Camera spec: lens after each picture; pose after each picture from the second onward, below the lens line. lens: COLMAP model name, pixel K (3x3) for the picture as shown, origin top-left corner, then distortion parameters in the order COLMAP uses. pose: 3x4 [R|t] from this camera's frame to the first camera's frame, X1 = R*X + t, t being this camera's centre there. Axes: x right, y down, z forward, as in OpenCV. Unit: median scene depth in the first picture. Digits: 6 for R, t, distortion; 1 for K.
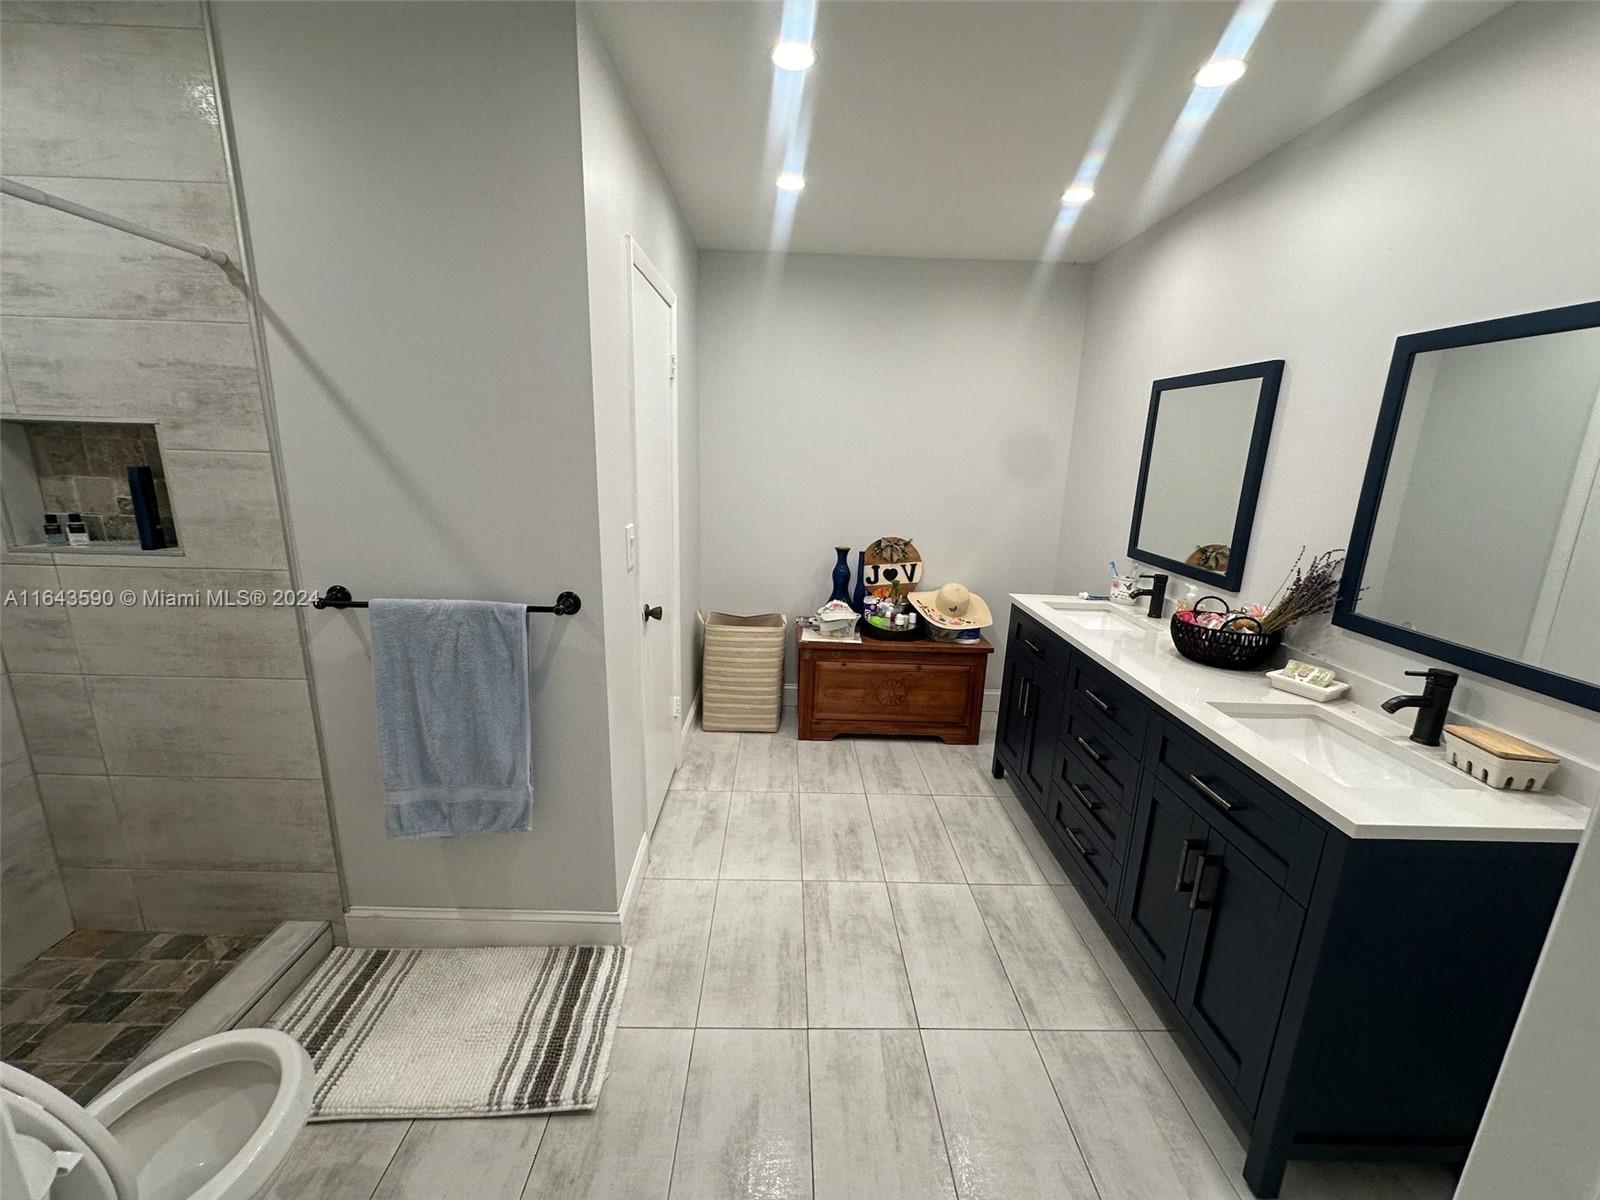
lens RADIAL K [[641.5, 0, 796.1], [0, 641.5, 597.6], [0, 0, 1]] dist [-0.003161, 0.000195]
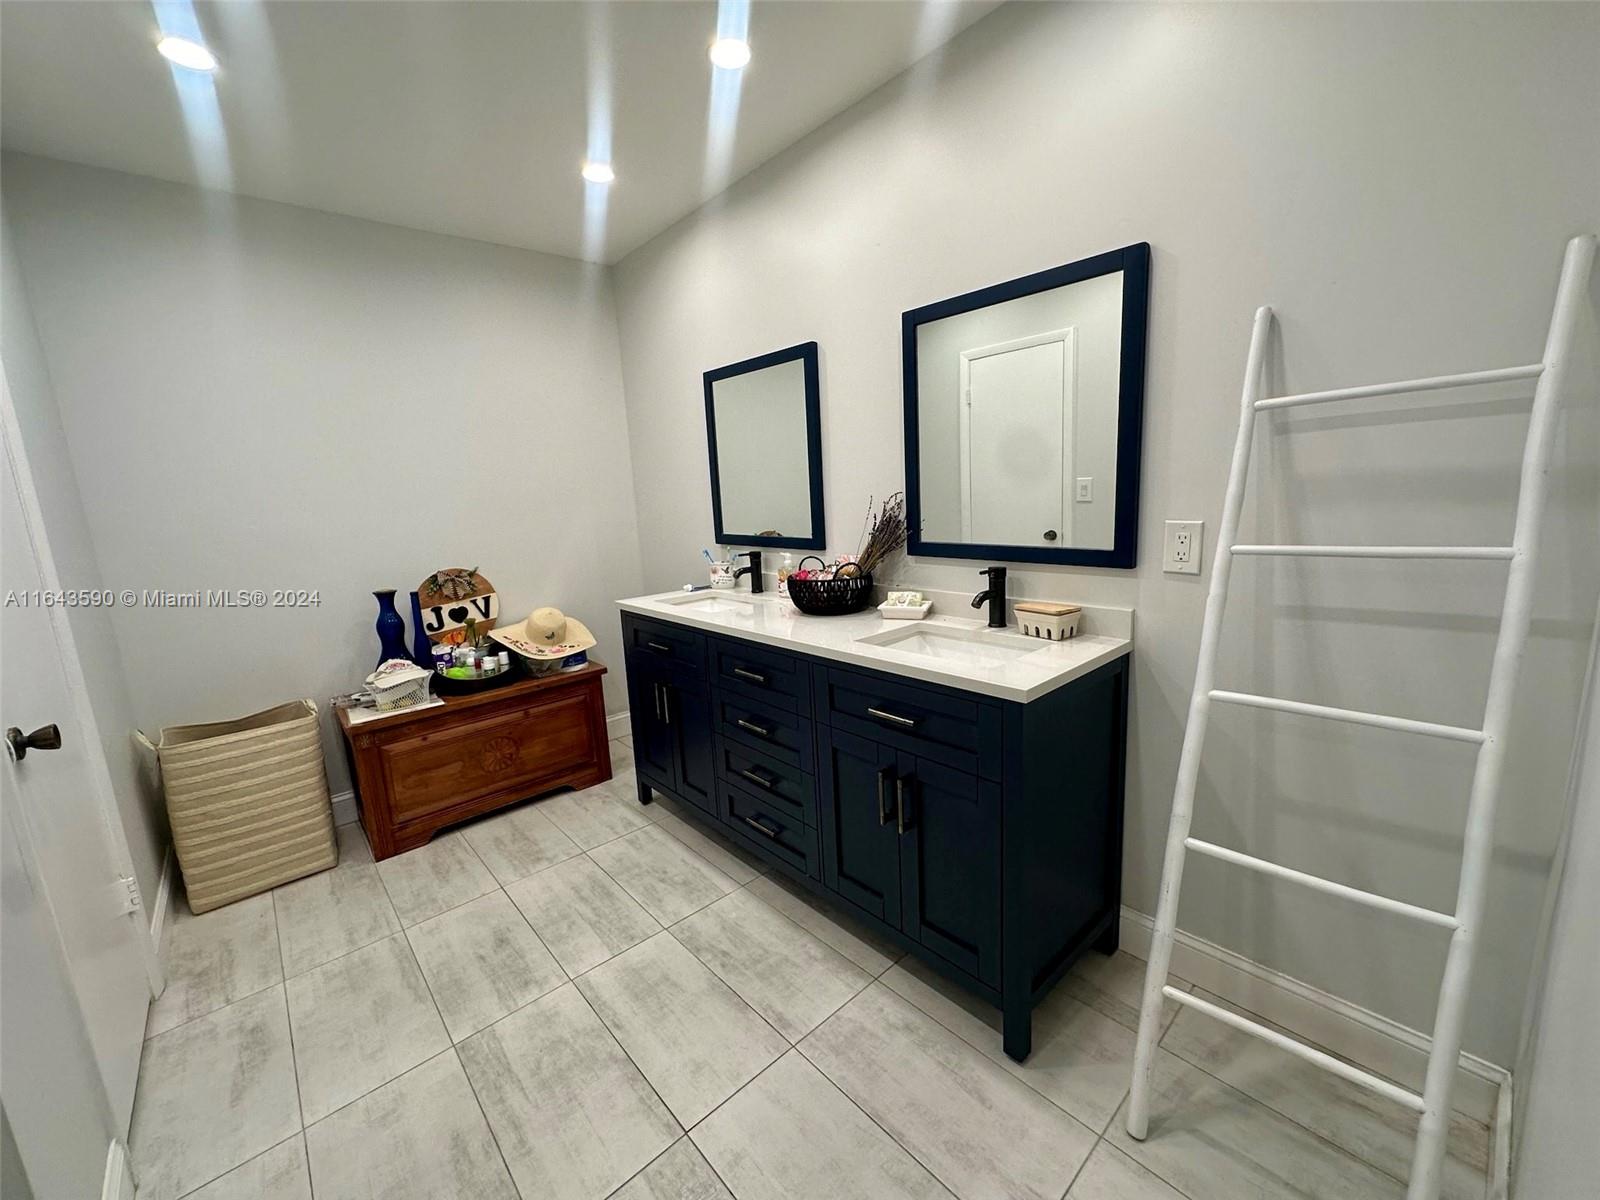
lens RADIAL K [[641.5, 0, 800.5], [0, 641.5, 598.2], [0, 0, 1]] dist [-0.003161, 0.000195]
pose [[0.752373, -0.184102, 0.632488, -0.054751], [0.223884, 0.974462, 0.017321, 0.040384], [-0.619524, 0.128572, 0.774377, 0.163460]]
